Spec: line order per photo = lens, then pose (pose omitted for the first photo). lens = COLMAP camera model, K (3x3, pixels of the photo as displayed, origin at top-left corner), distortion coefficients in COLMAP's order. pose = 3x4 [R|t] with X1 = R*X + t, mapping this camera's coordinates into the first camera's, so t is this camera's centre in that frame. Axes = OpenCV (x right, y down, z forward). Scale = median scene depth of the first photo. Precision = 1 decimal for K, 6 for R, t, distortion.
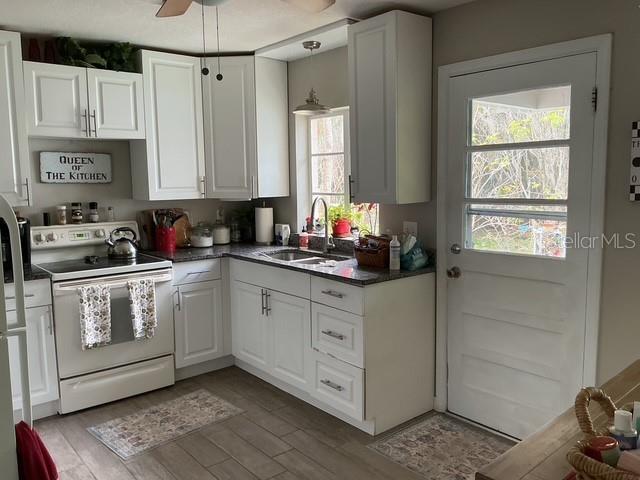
lens RADIAL K [[529.0, 0, 317.5], [0, 529.0, 239.0], [0, 0, 1]] dist [0.106351, -0.197868]
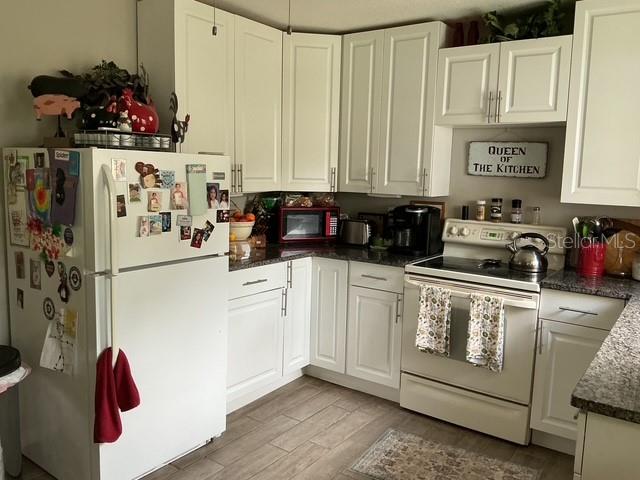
lens RADIAL K [[529.0, 0, 317.5], [0, 529.0, 239.0], [0, 0, 1]] dist [0.106351, -0.197868]
pose [[0.261288, 0.146199, -0.954125, 0.355152], [-0.147357, 0.982919, 0.110257, -0.058921], [0.953947, 0.111788, 0.278368, 0.505471]]
